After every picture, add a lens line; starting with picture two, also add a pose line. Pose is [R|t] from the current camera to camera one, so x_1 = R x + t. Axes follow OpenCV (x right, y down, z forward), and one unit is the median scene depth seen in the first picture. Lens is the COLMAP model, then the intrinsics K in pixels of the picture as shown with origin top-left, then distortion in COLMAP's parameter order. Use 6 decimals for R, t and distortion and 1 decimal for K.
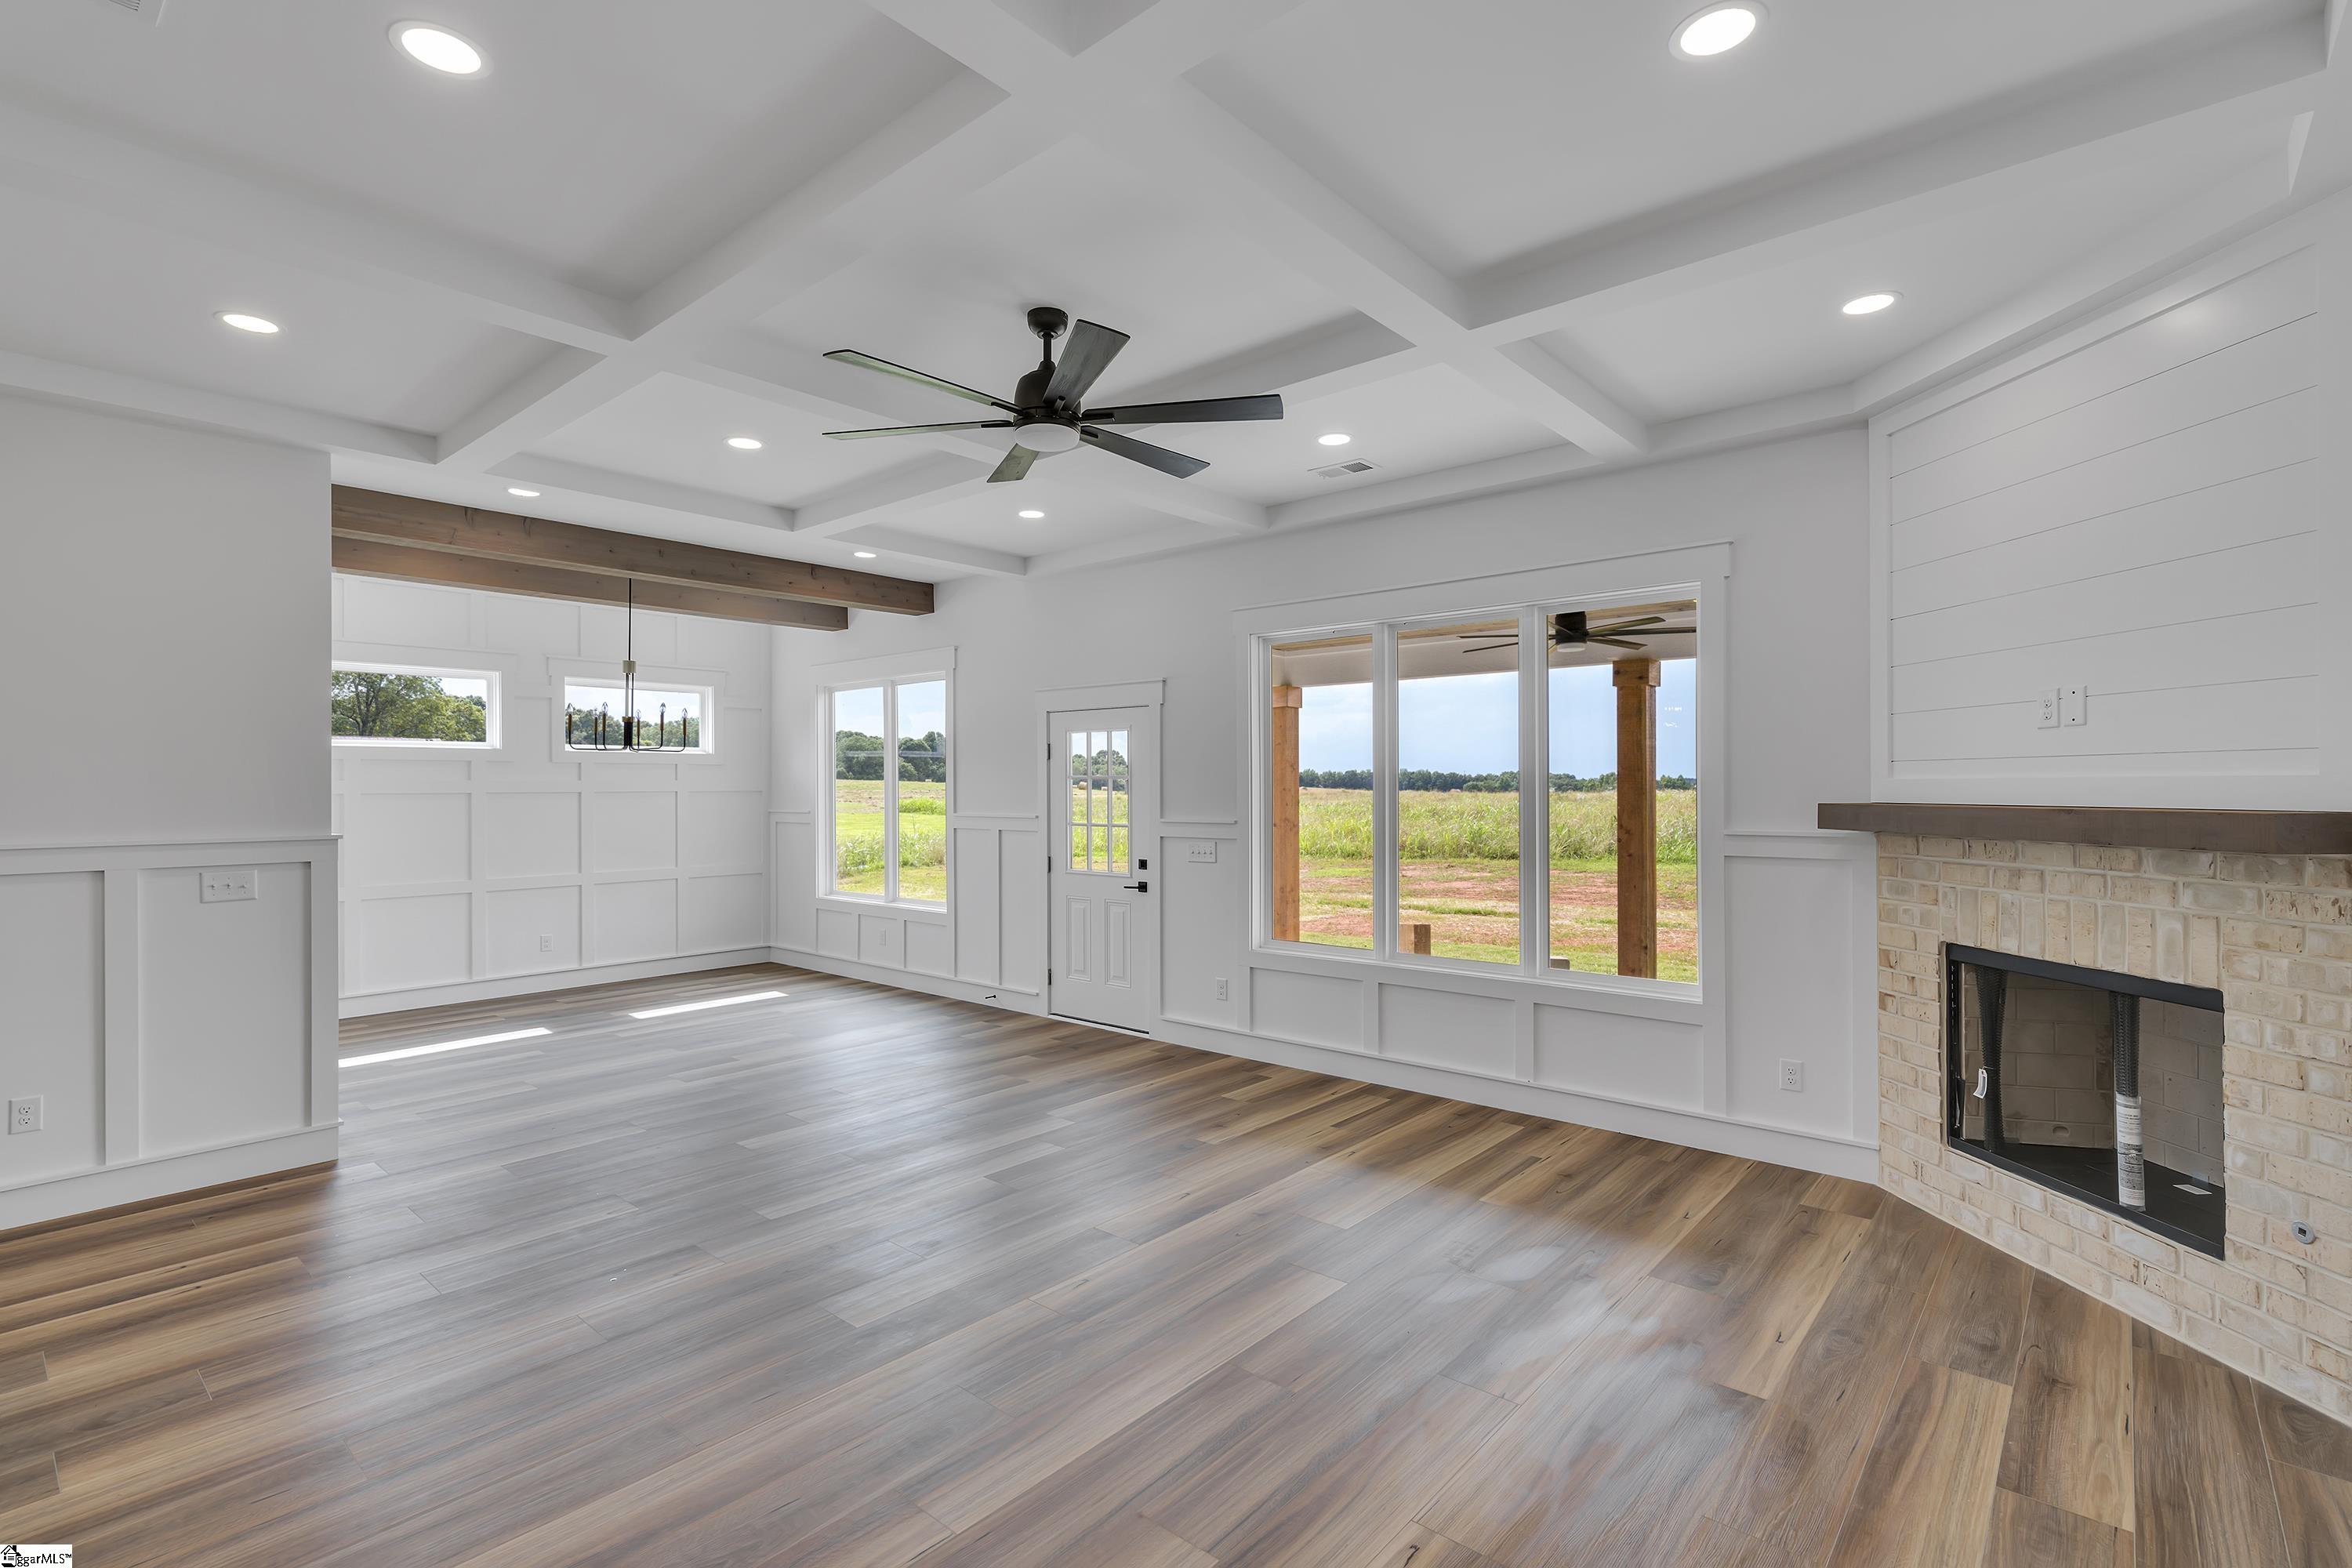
lens RADIAL K [[1091.2, 0, 1174.4], [0, 1091.2, 785.7], [0, 0, 1]] dist [0.008070, -0.000655]
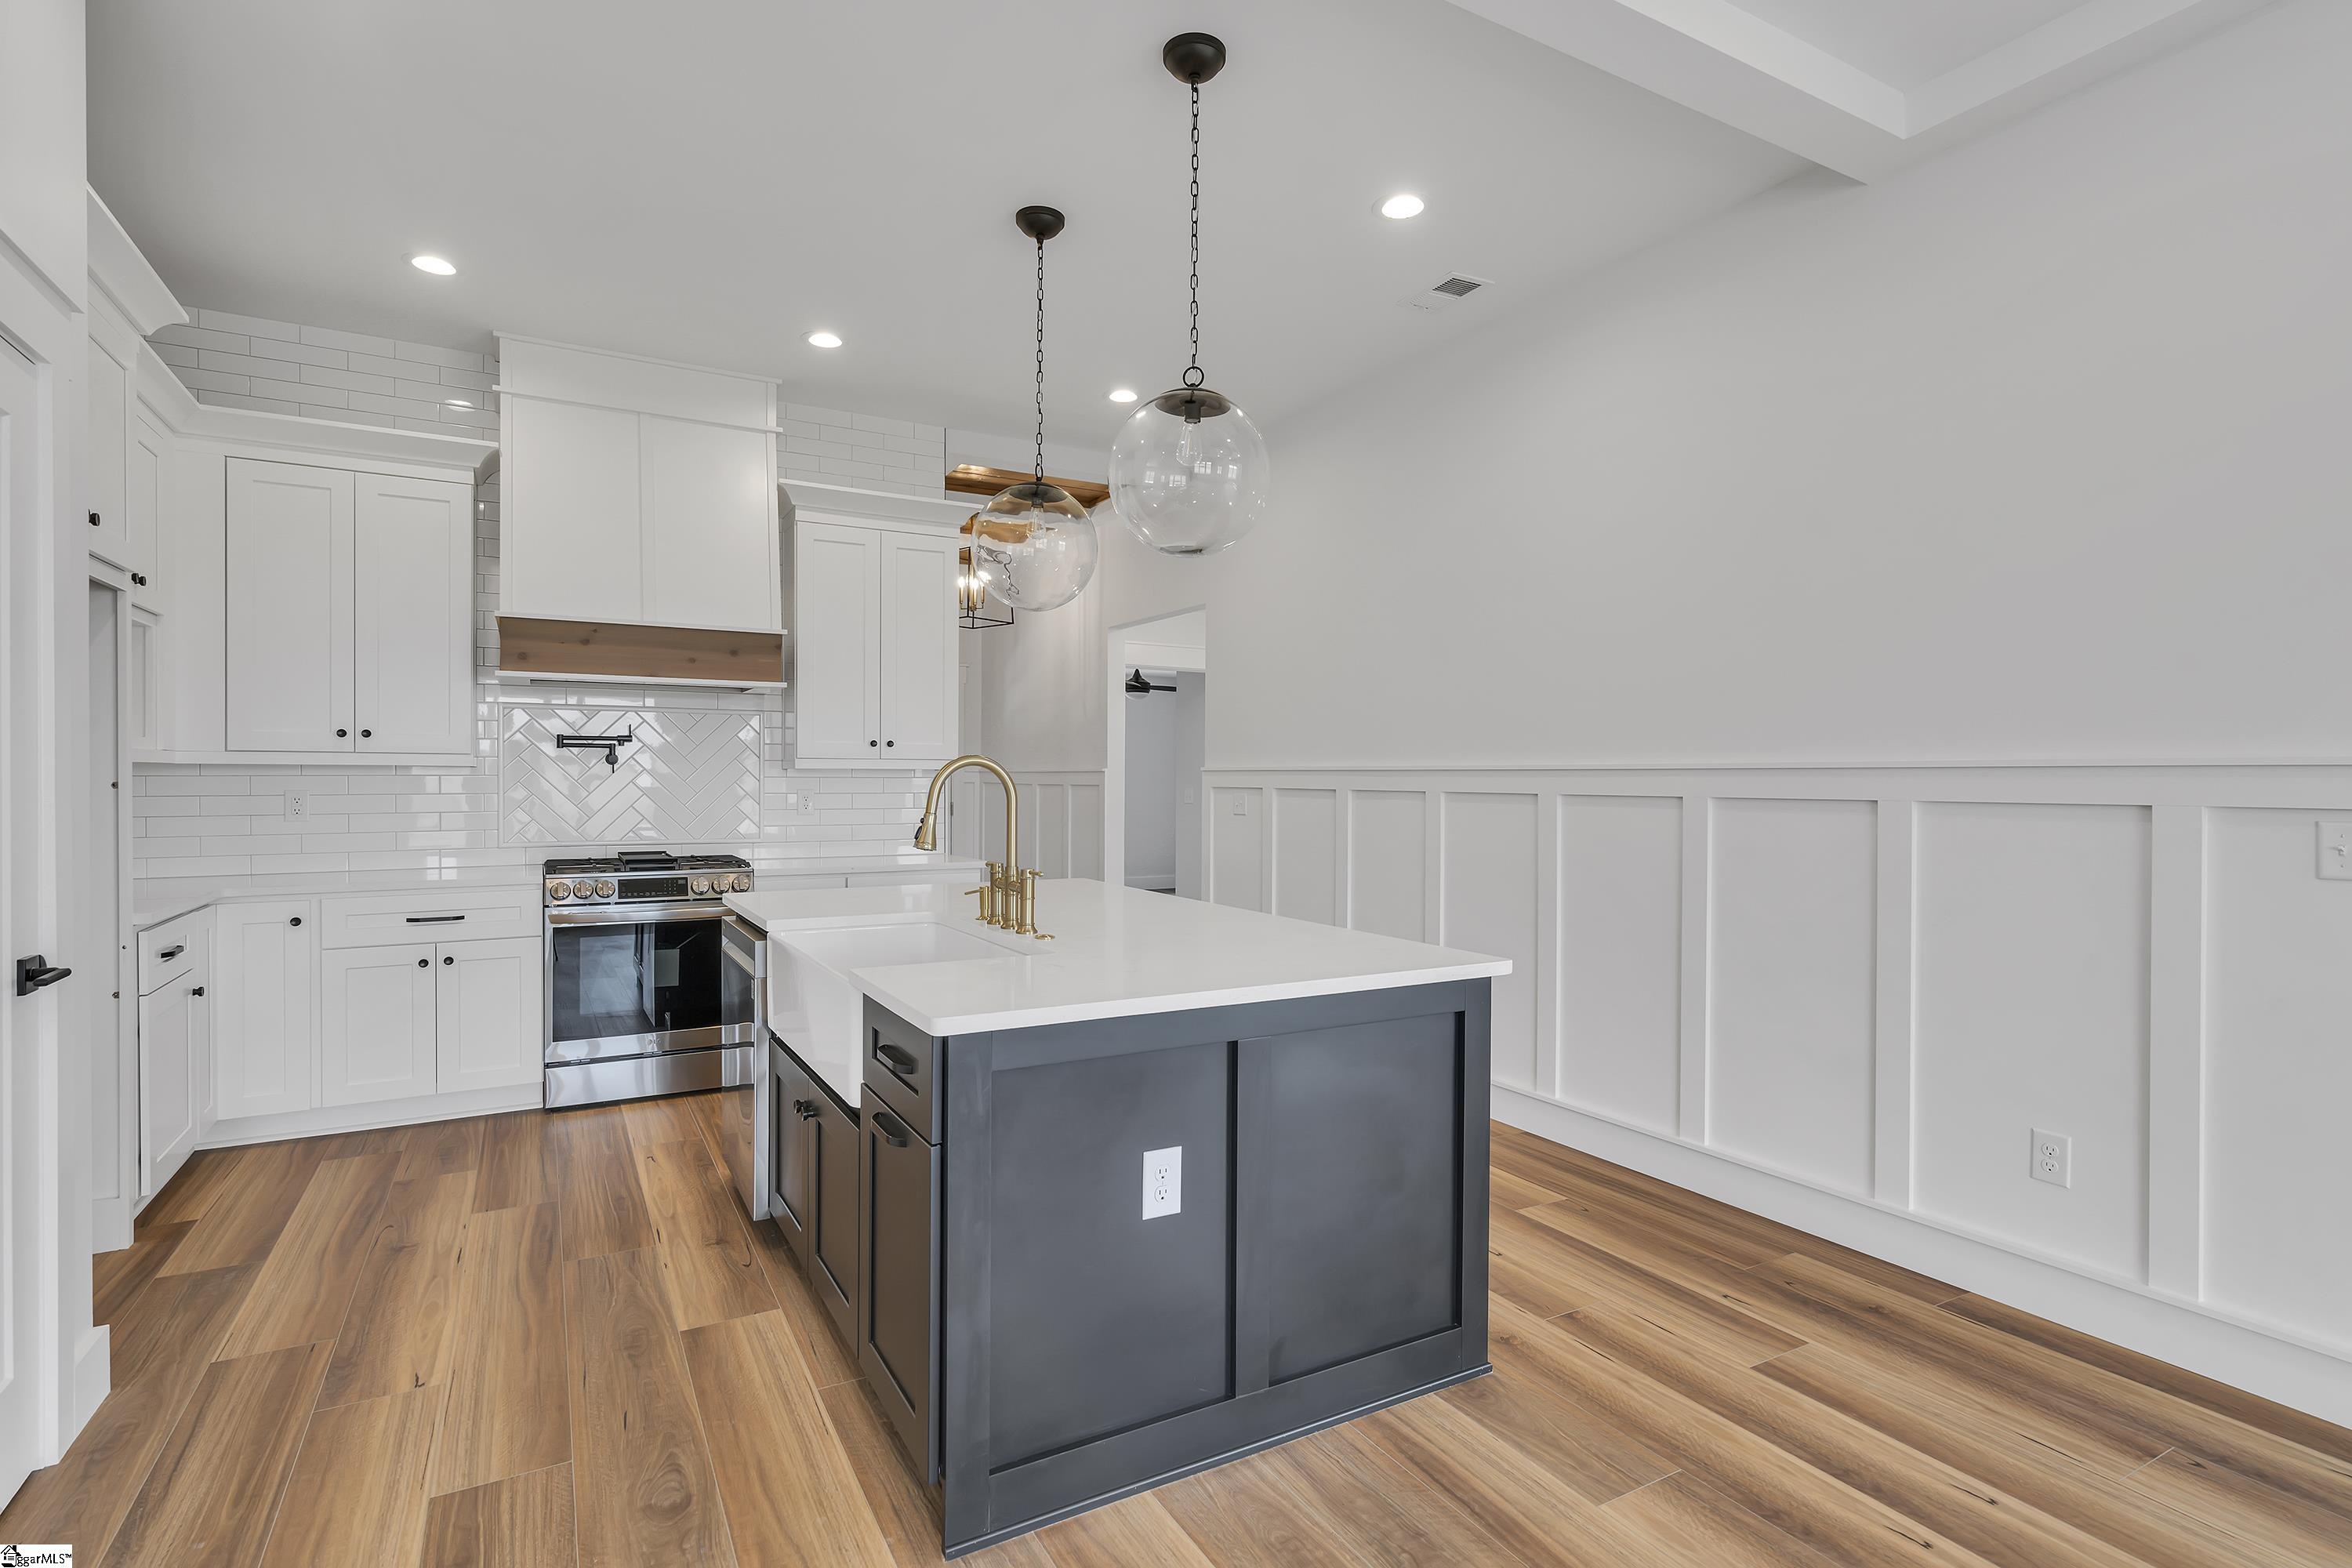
lens RADIAL K [[1147.3, 0, 1176.4], [0, 1147.3, 782.6], [0, 0, 1]] dist [0.006129, -0.000115]
pose [[-0.336639, 0.007698, -0.941602, -0.164247], [-0.001323, 0.999962, 0.008648, 0.052669], [0.941633, 0.004157, -0.336616, 0.623482]]
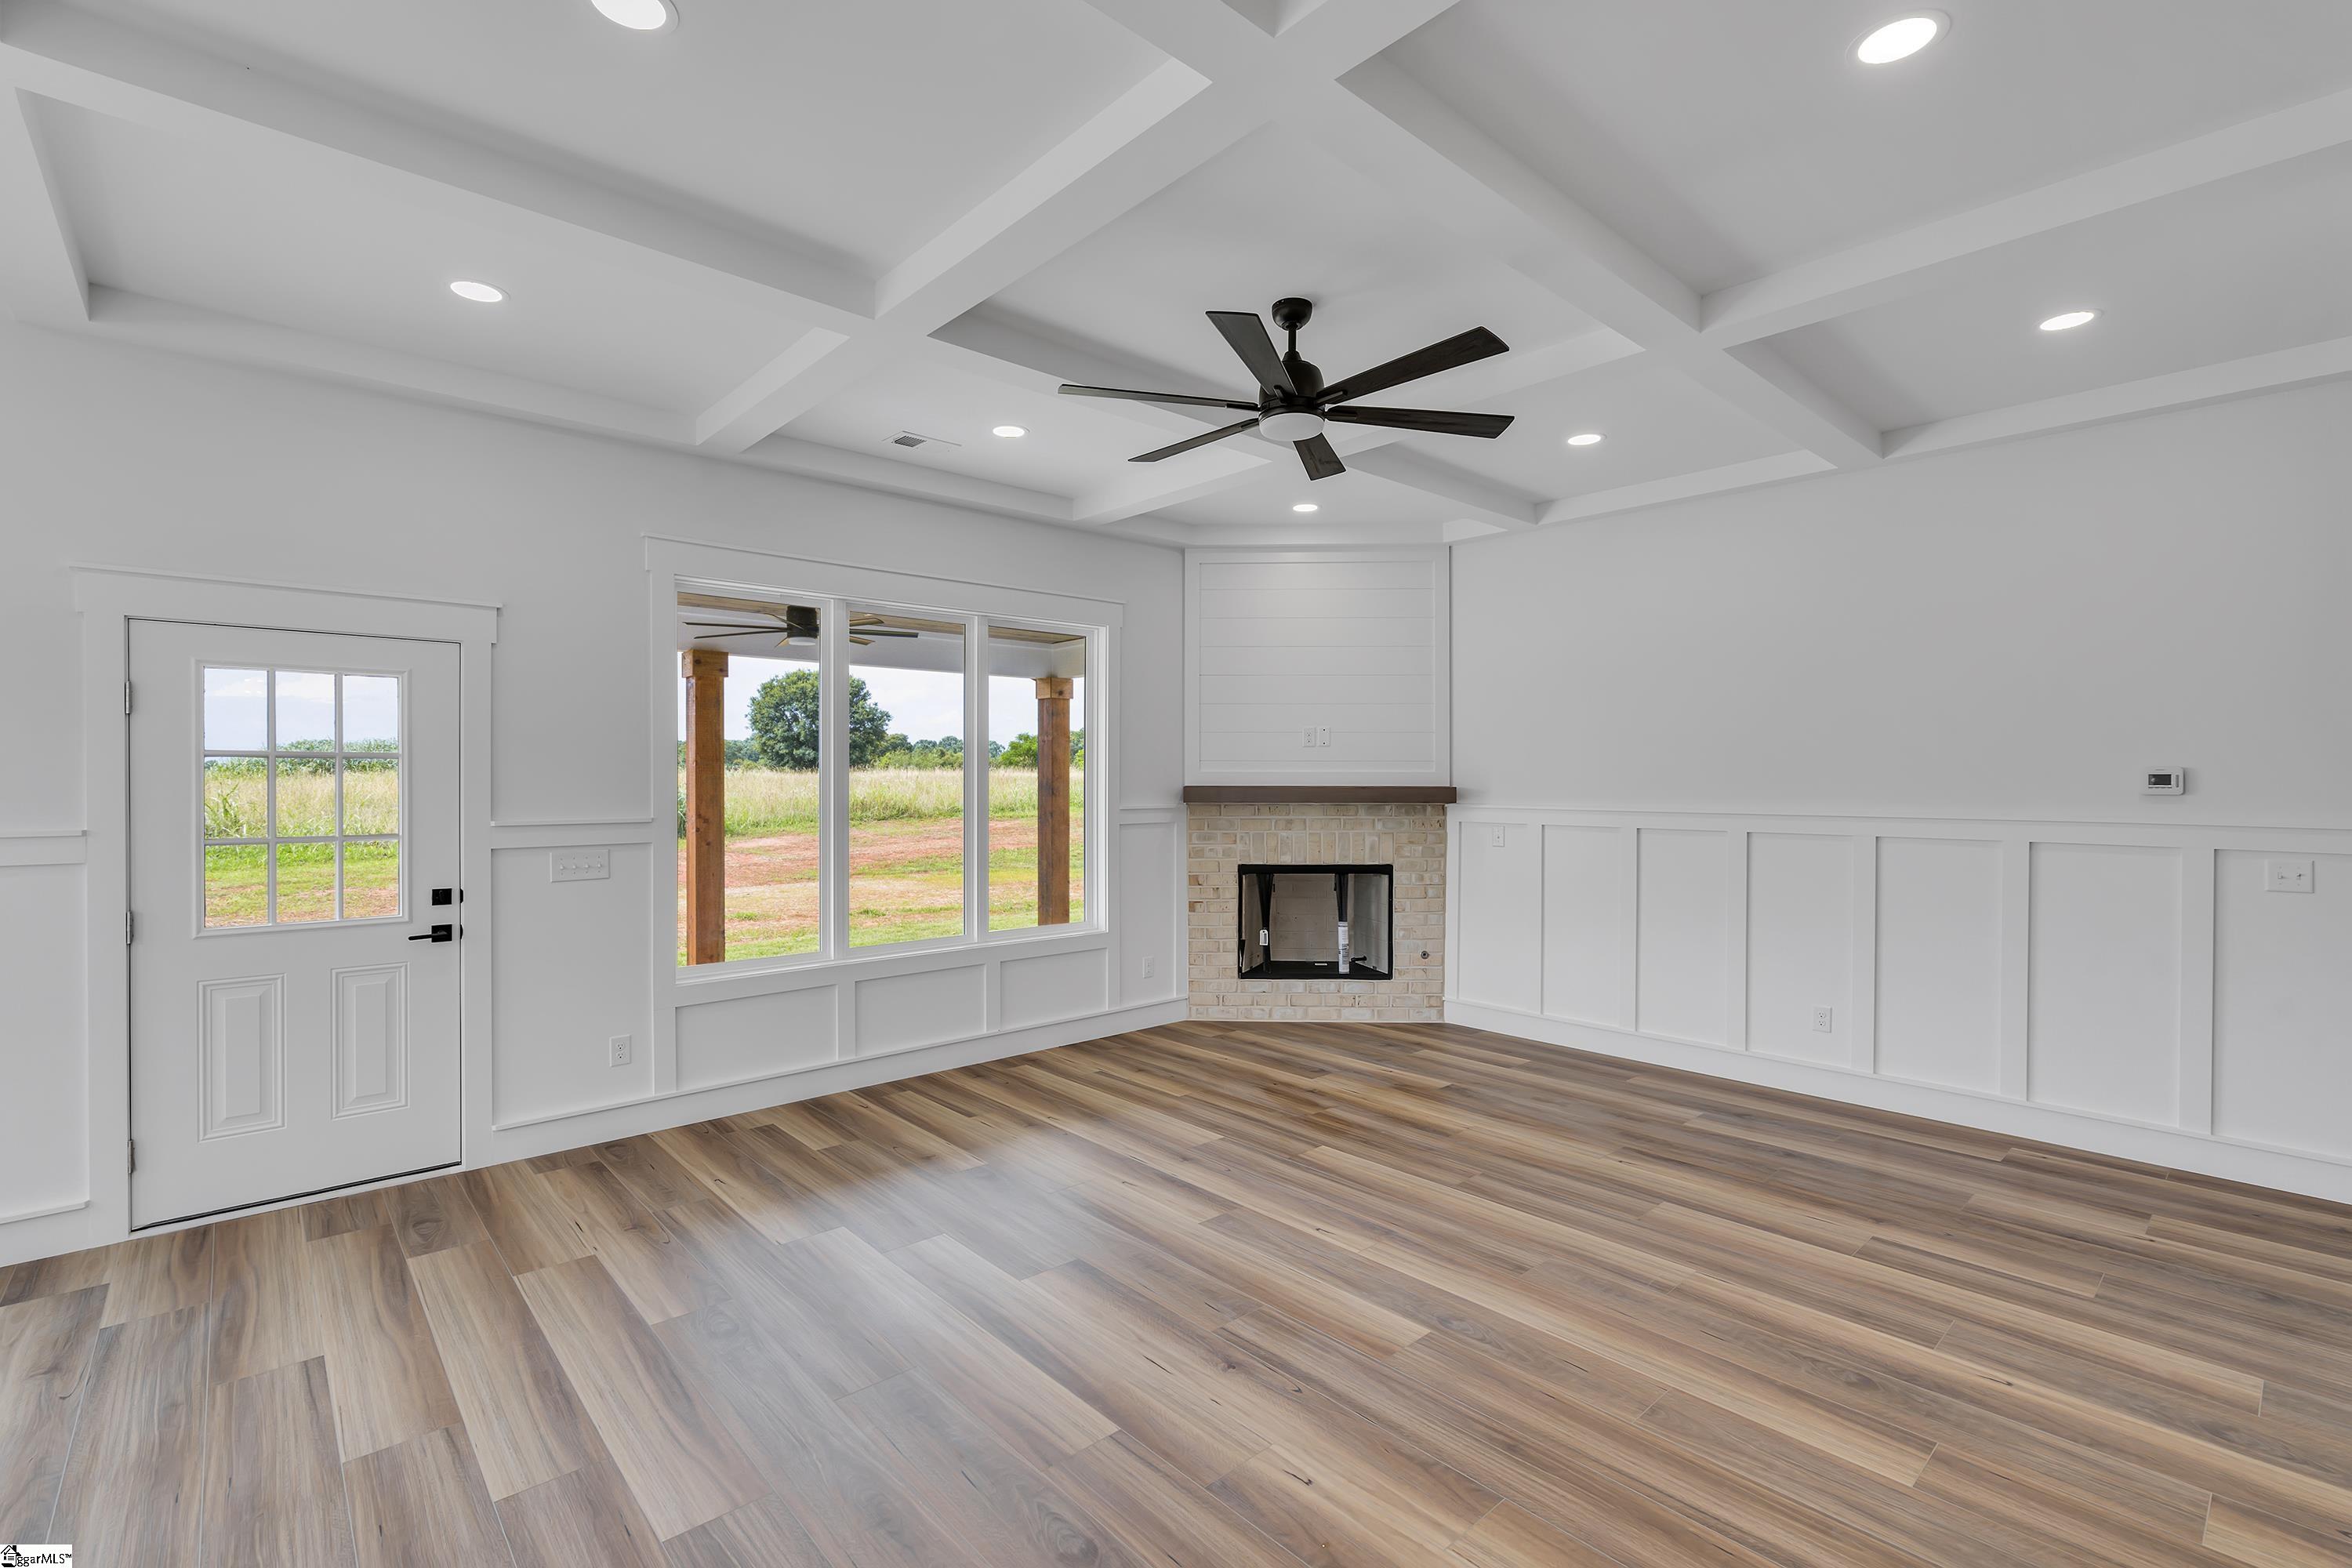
lens RADIAL K [[1062.7, 0, 1178.5], [0, 1062.7, 787.0], [0, 0, 1]] dist [0.004810, -0.000560]
pose [[0.117422, -0.004931, 0.993070, -0.847053], [-0.001907, 0.999985, 0.005191, 0.008302], [-0.993080, -0.002503, 0.117411, 0.753147]]
